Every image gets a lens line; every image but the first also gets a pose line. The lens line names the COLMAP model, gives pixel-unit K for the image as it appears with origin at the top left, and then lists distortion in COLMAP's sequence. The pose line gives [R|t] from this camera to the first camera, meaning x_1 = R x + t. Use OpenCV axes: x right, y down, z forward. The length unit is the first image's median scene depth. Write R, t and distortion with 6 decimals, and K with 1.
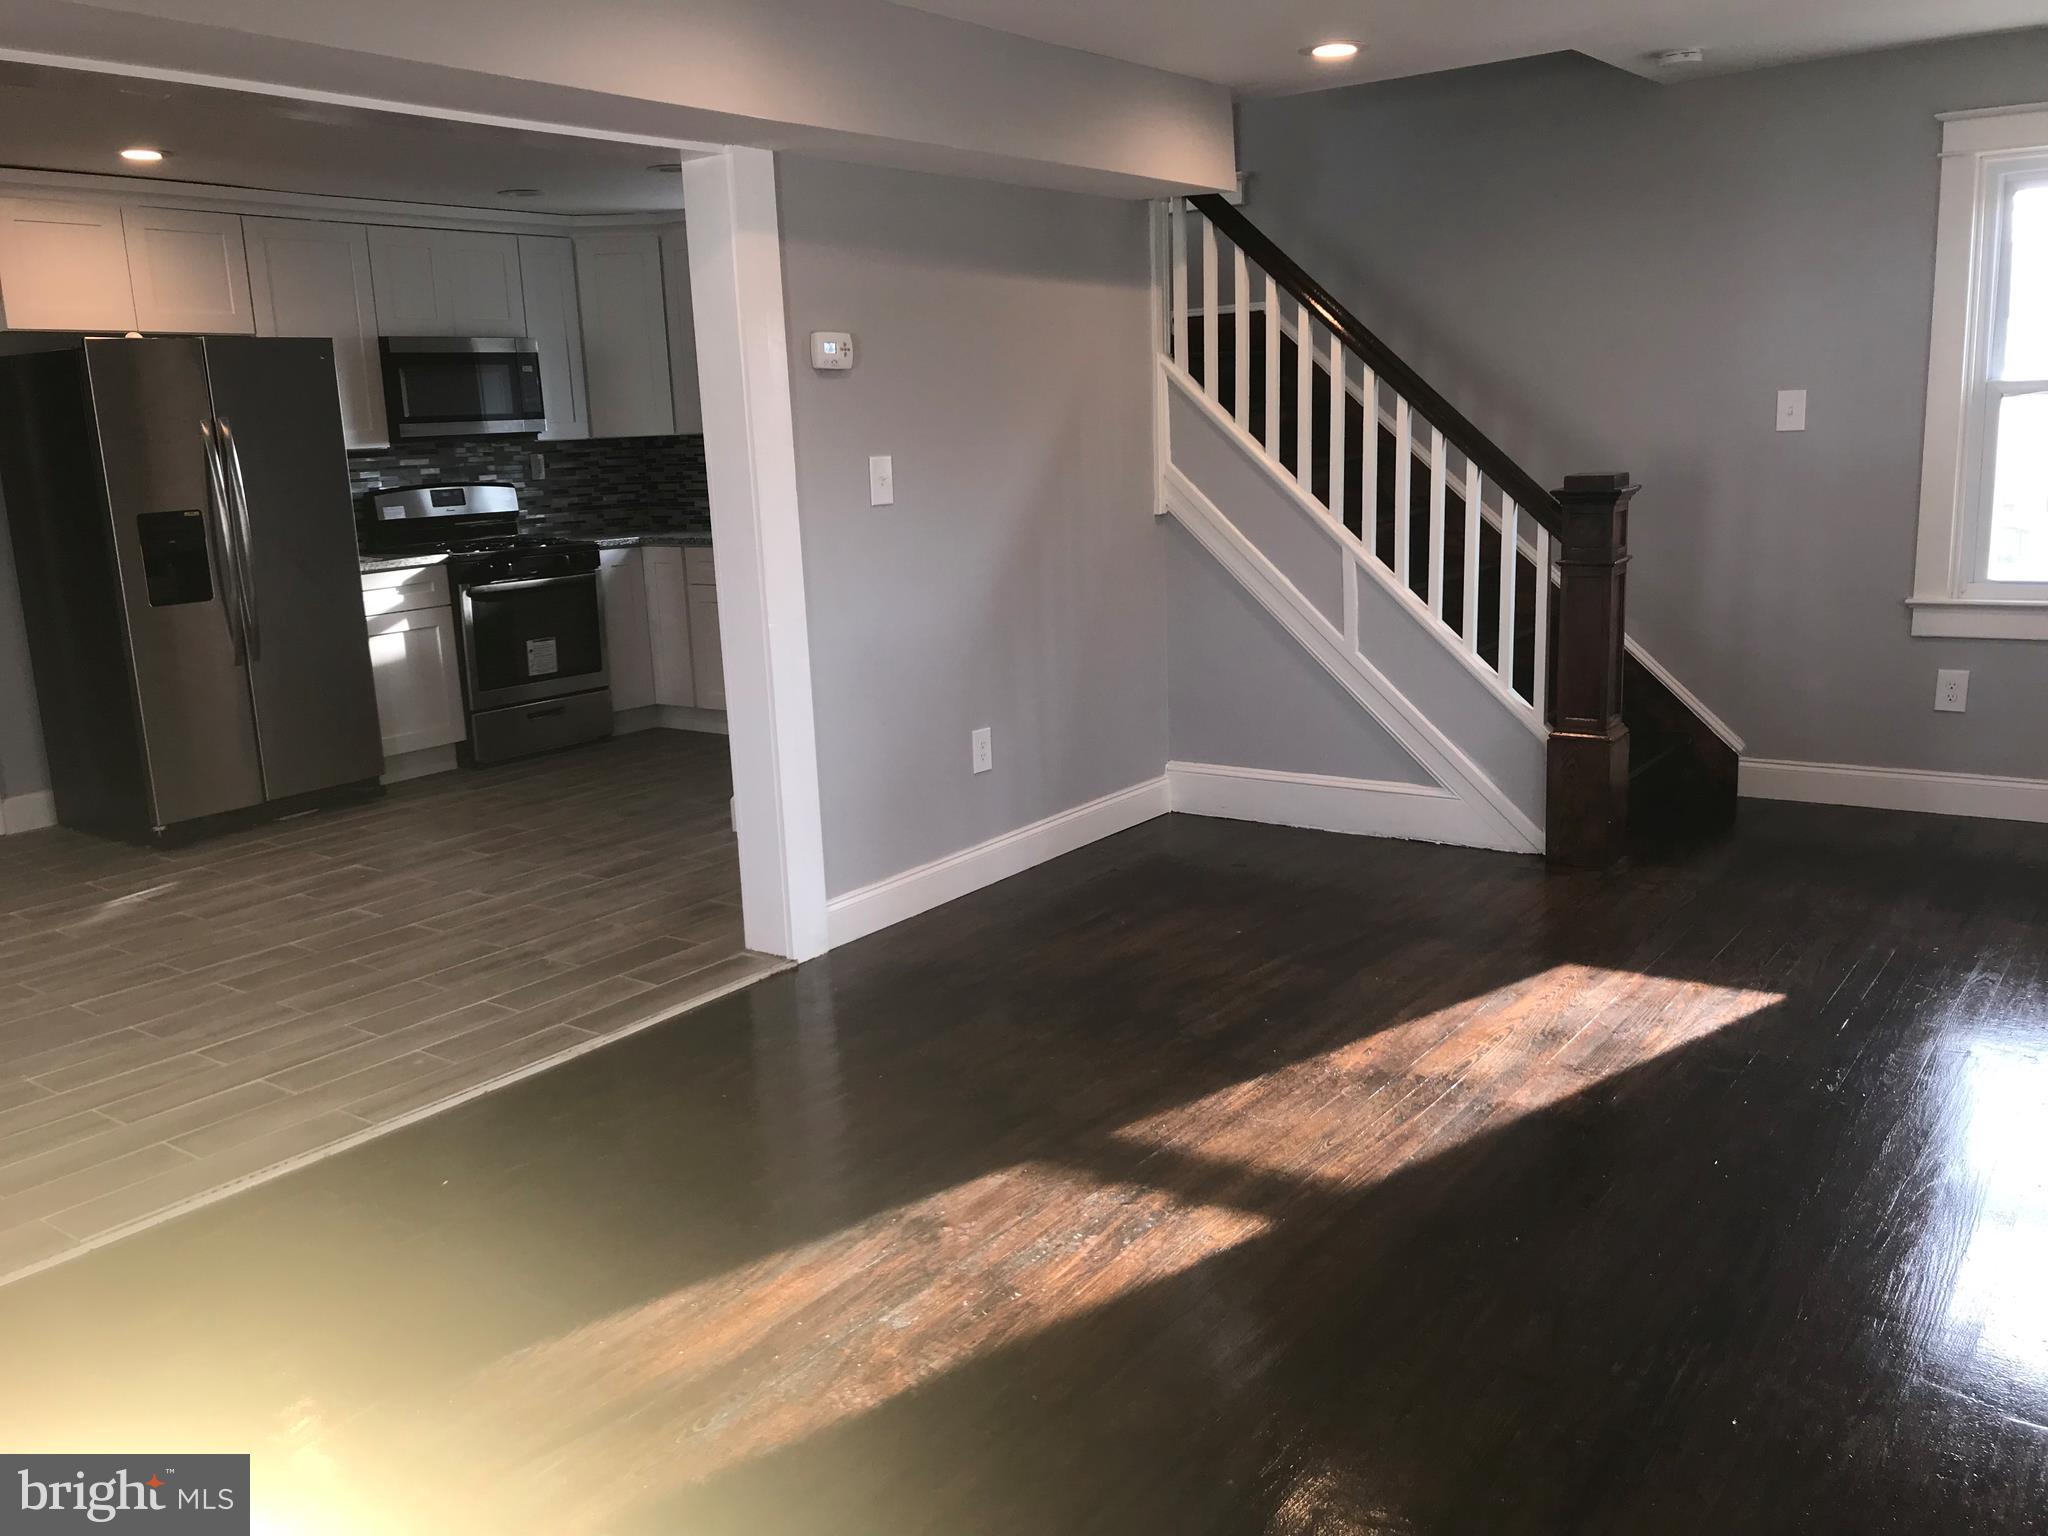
lens RADIAL K [[1718.4, 0, 1014.6], [0, 1718.4, 756.7], [0, 0, 1]] dist [0.002017, 0.050065]
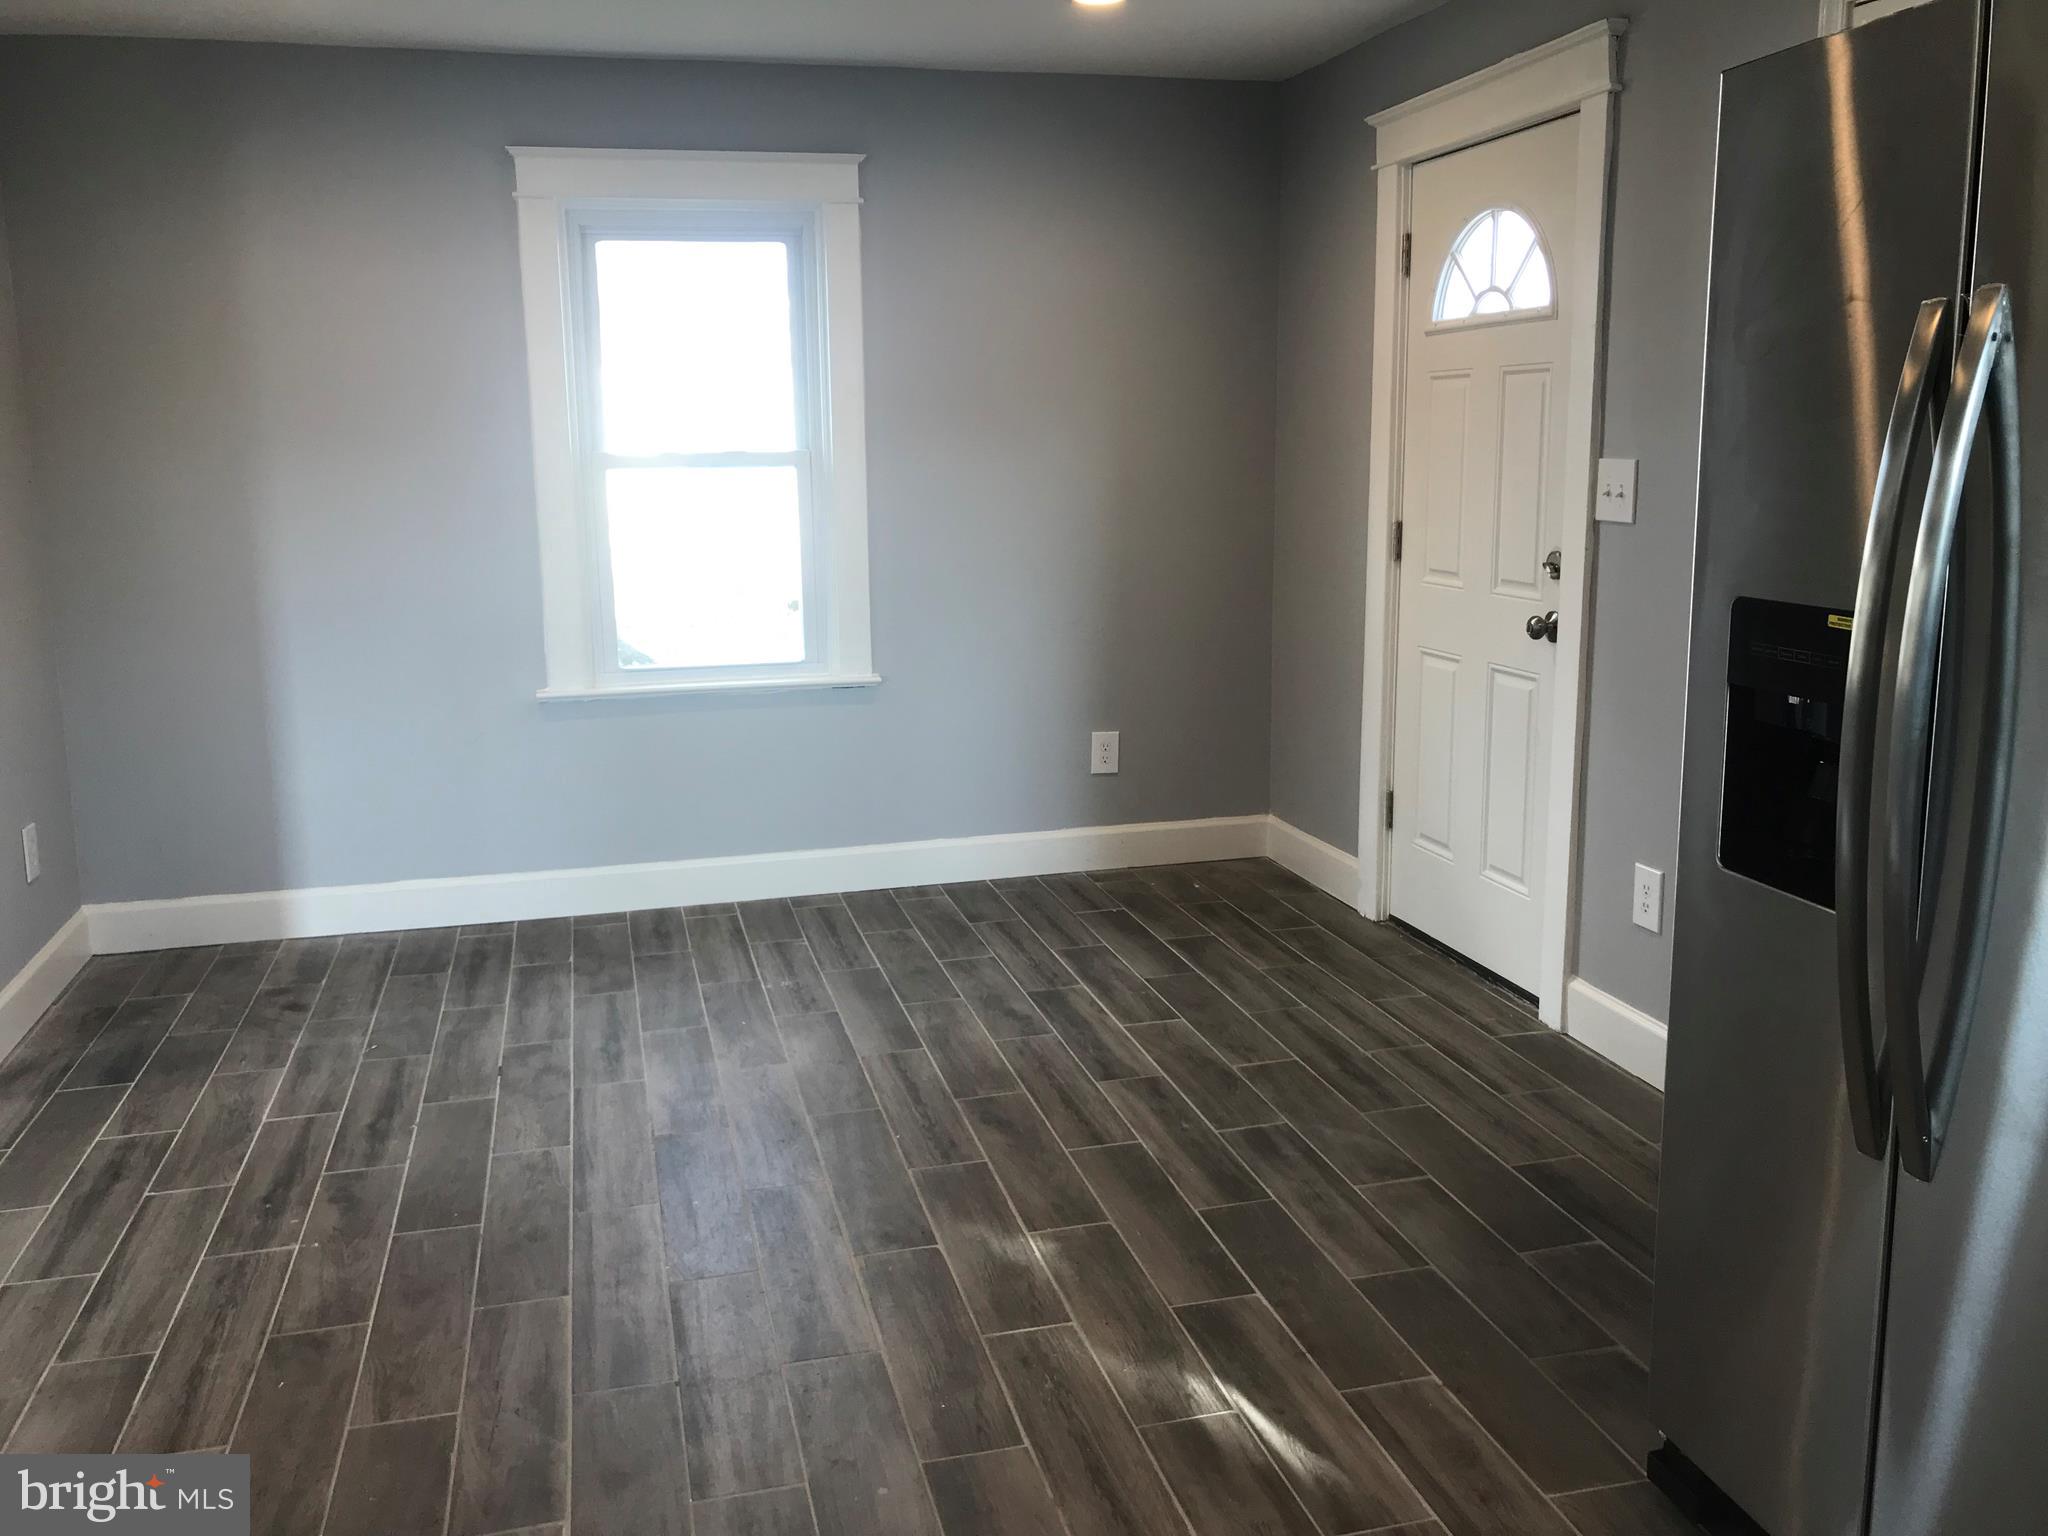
lens RADIAL K [[1718.4, 0, 1014.6], [0, 1718.4, 756.7], [0, 0, 1]] dist [0.002017, 0.050065]
pose [[-0.631732, 0.190606, -0.751388, -0.132469], [-0.118542, 0.934145, 0.336631, -0.166437], [0.766070, 0.301732, -0.567534, 0.876713]]
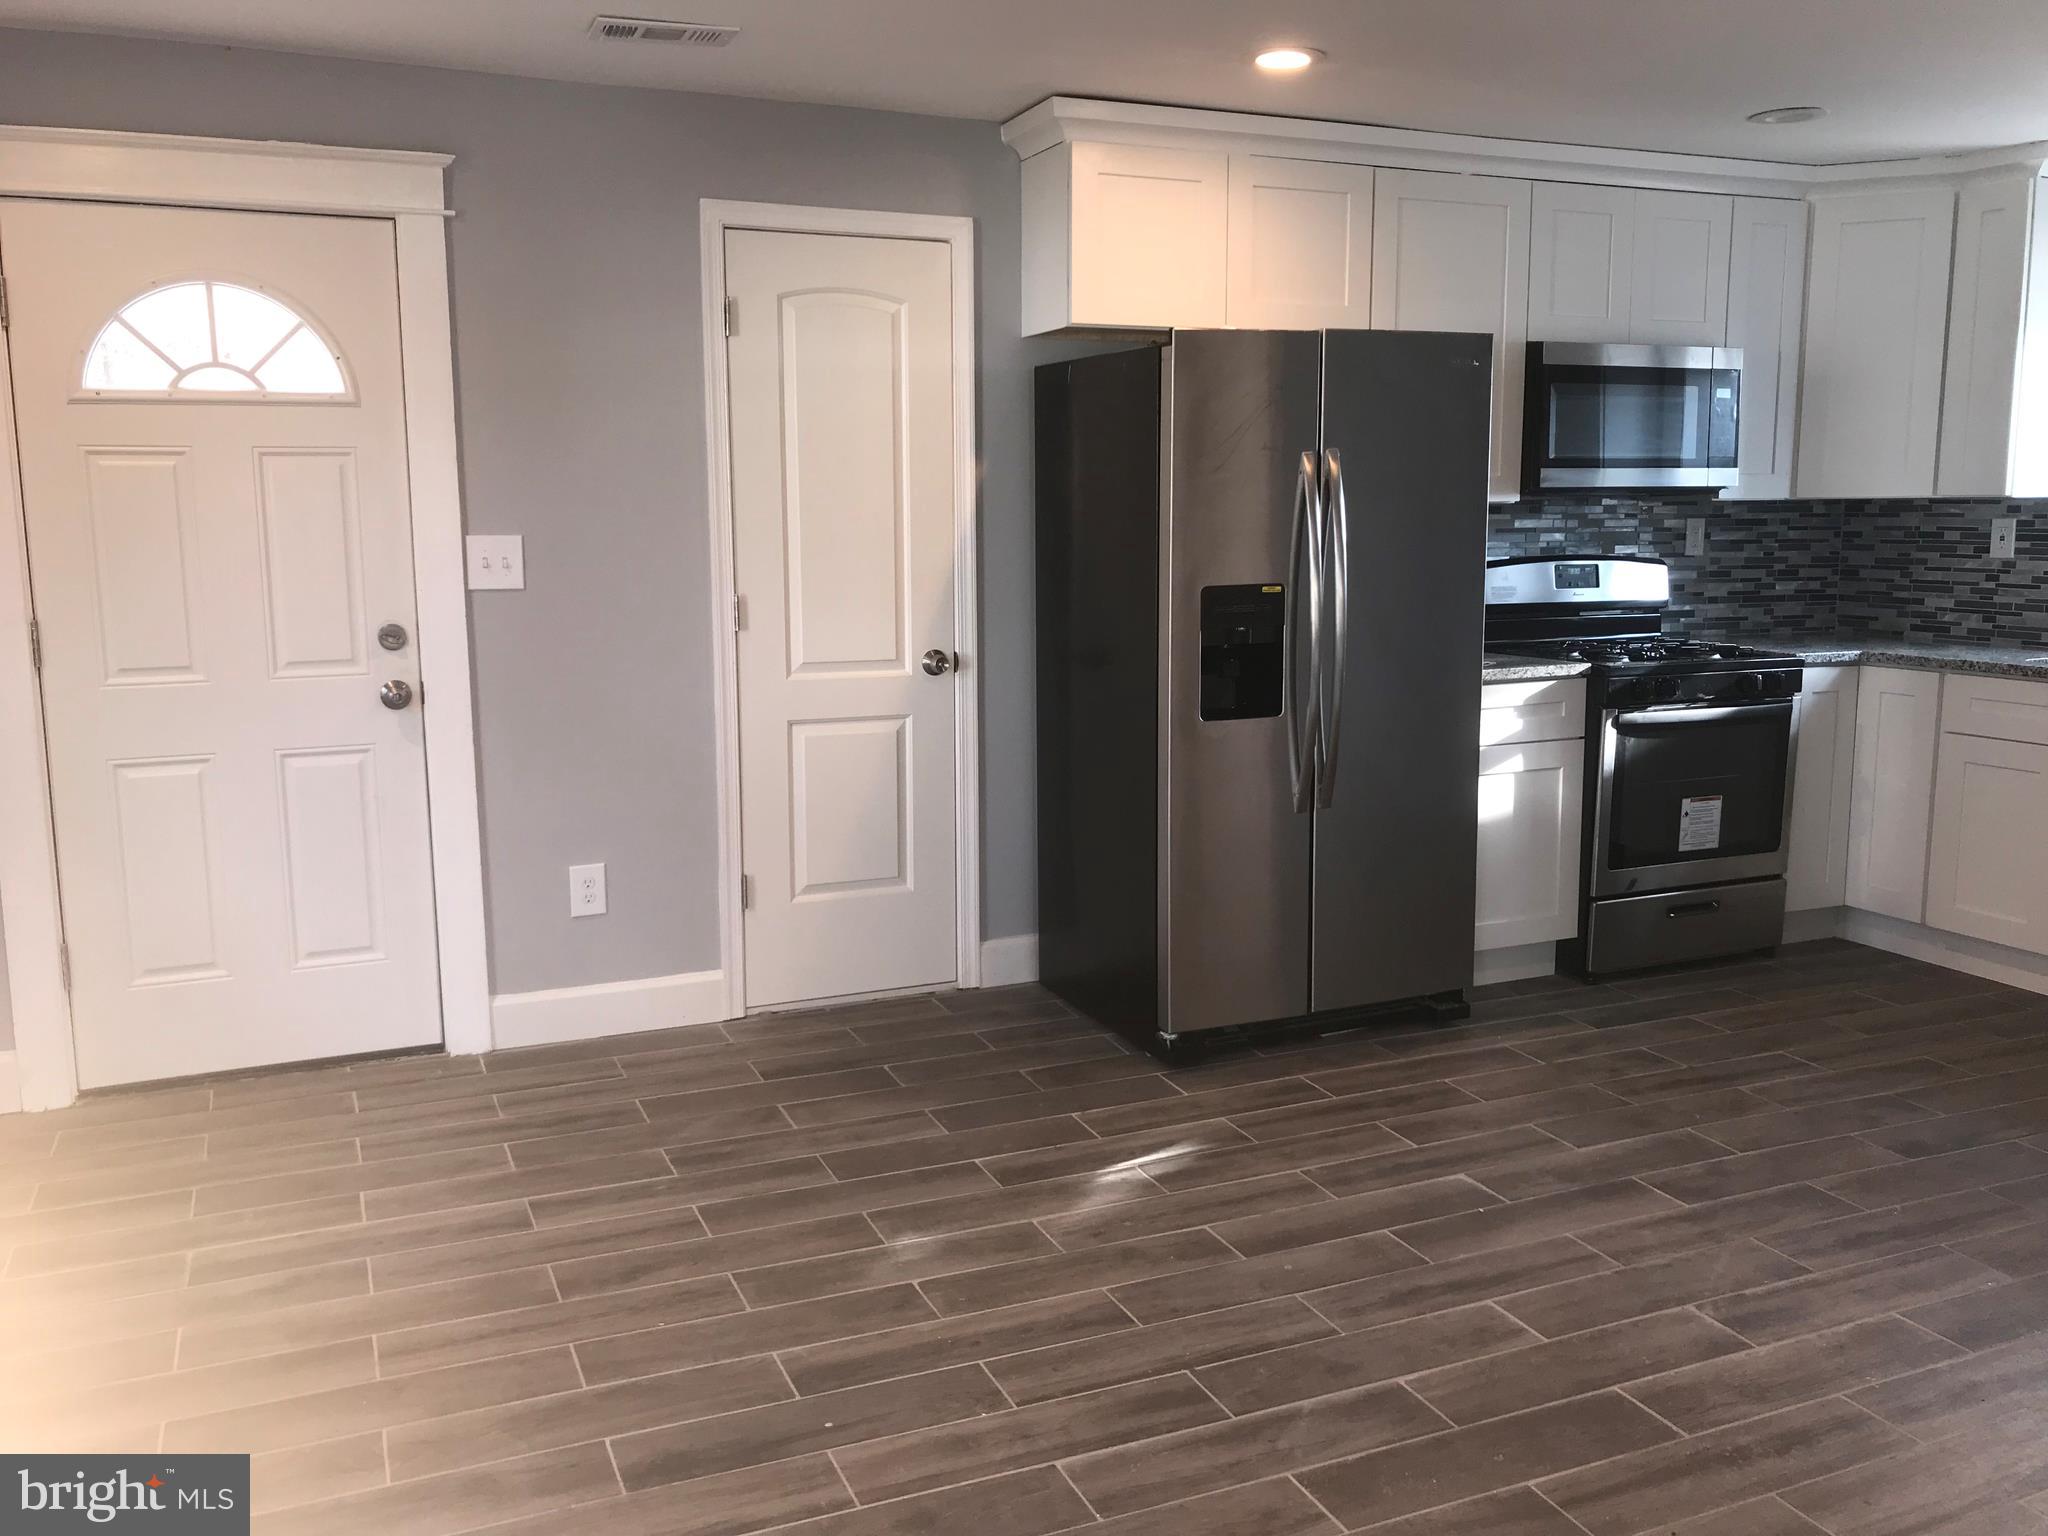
lens RADIAL K [[1718.4, 0, 1014.6], [0, 1718.4, 756.7], [0, 0, 1]] dist [0.002017, 0.050065]
pose [[0.869411, 0.108889, -0.481942, -0.192999], [-0.125696, 0.992065, -0.002607, -0.050264], [0.477834, 0.062845, 0.876199, 0.301878]]
